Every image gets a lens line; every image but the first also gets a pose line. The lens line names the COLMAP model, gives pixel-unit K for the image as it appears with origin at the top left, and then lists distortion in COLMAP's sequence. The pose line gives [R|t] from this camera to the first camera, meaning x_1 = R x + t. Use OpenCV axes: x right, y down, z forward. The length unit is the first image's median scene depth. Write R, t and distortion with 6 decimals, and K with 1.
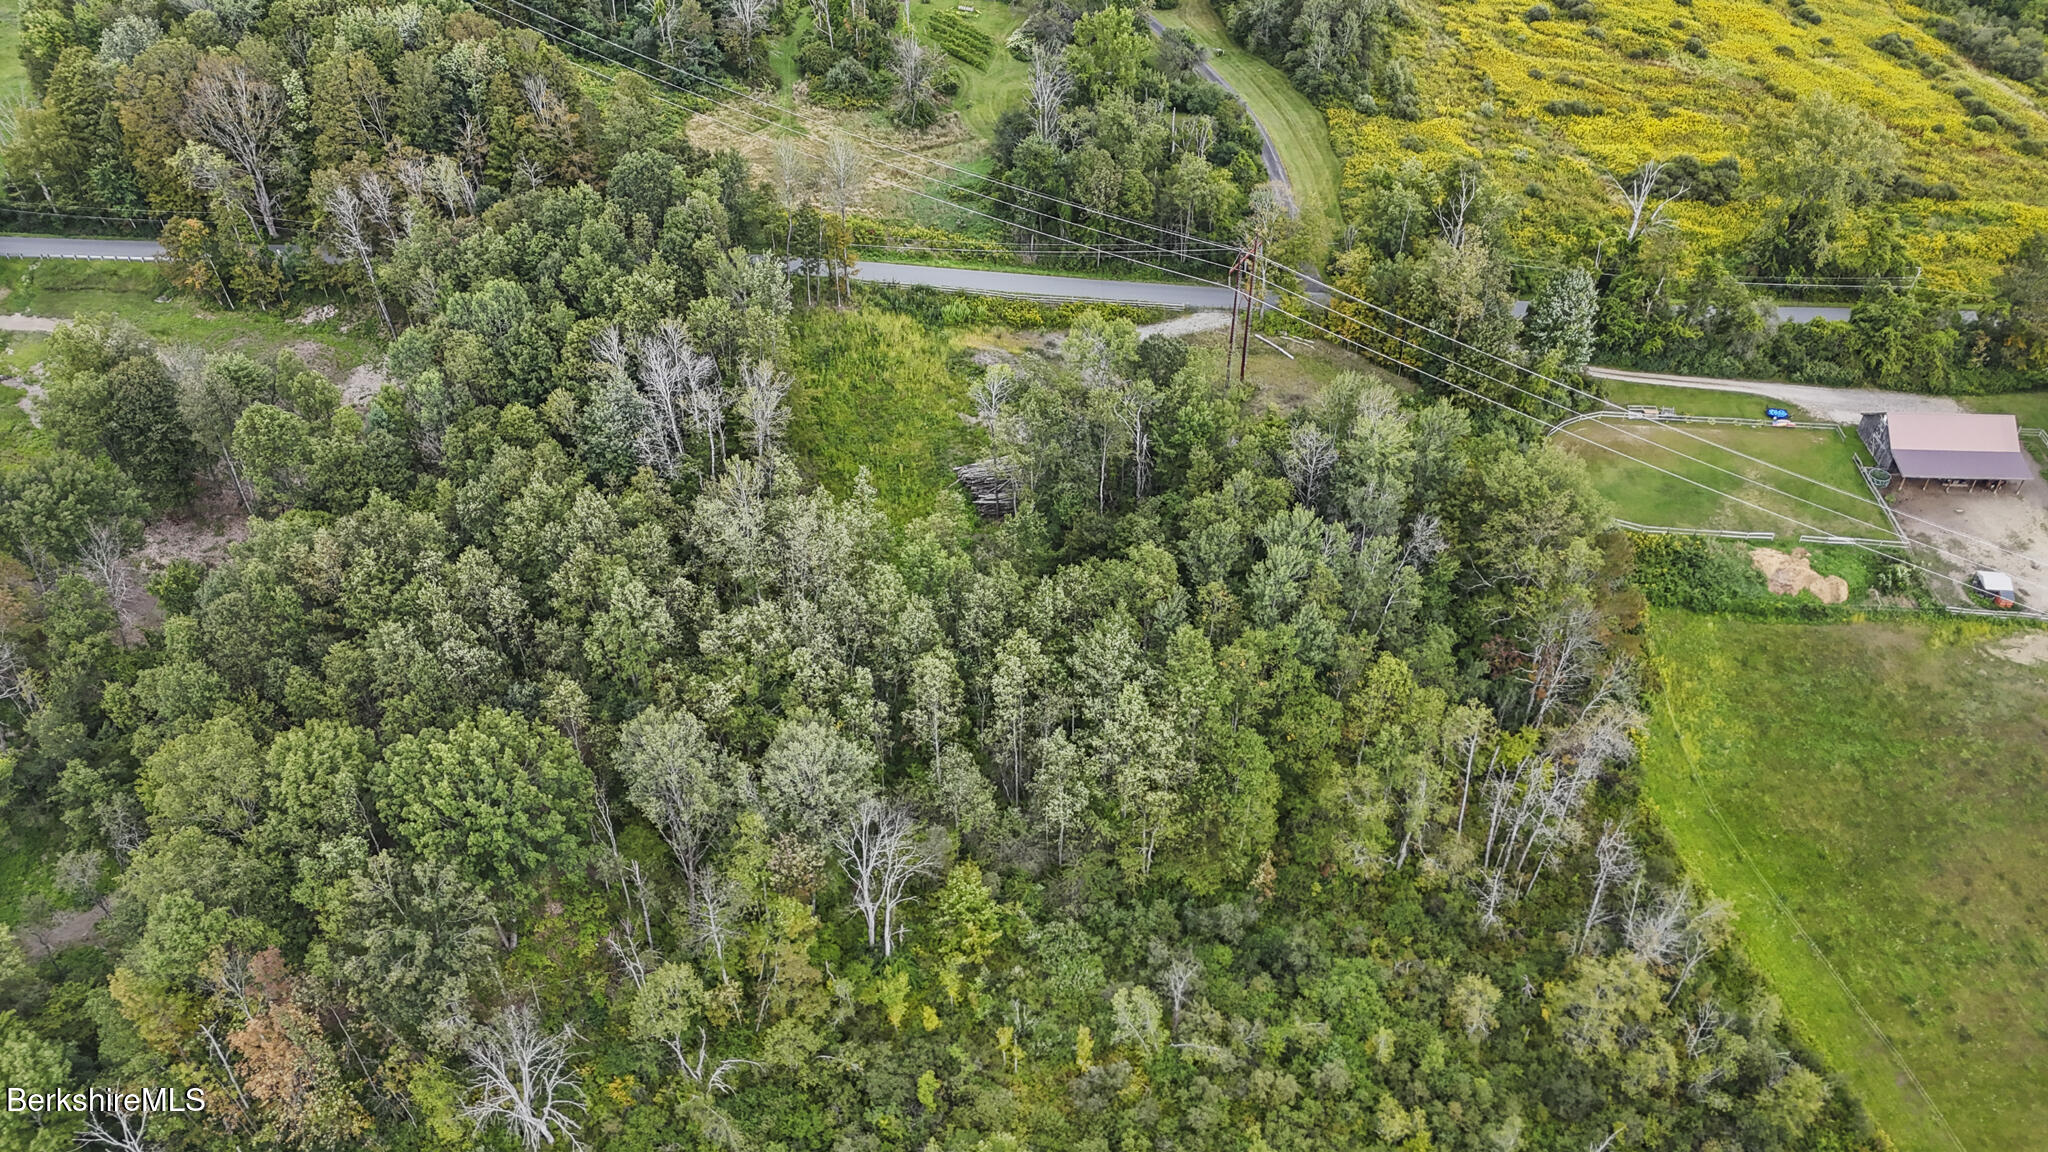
lens RADIAL K [[1380.8, 0, 1030.3], [0, 1380.8, 569.2], [0, 0, 1]] dist [0.006390, -0.001556]
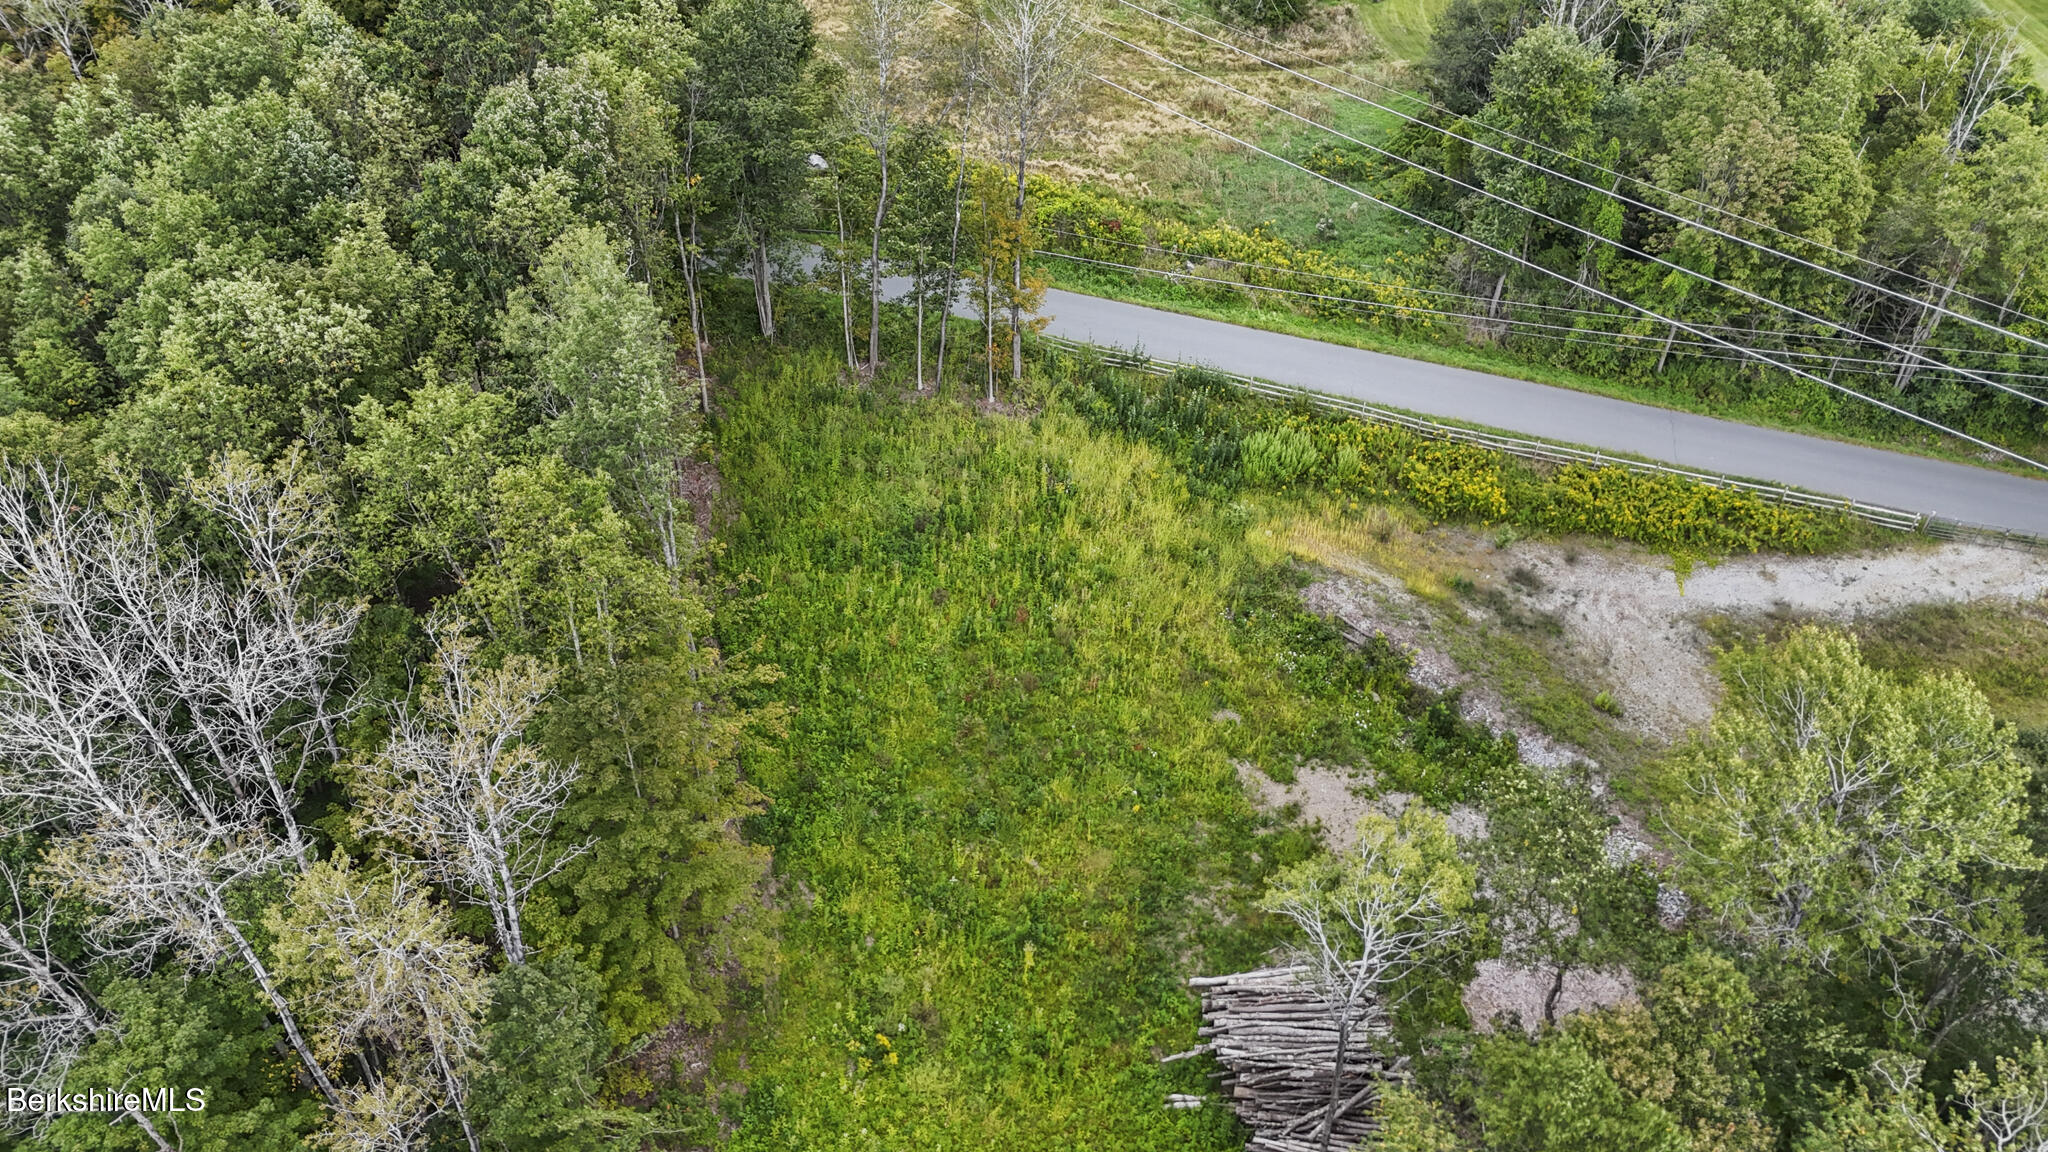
lens RADIAL K [[1380.8, 0, 1023.2], [0, 1380.8, 587.3], [0, 0, 1]] dist [0.006390, -0.001556]
pose [[0.963939, 0.158264, -0.213950, -0.034289], [-0.156026, 0.987372, 0.027420, -0.148690], [0.215588, 0.006951, 0.976460, 0.607660]]
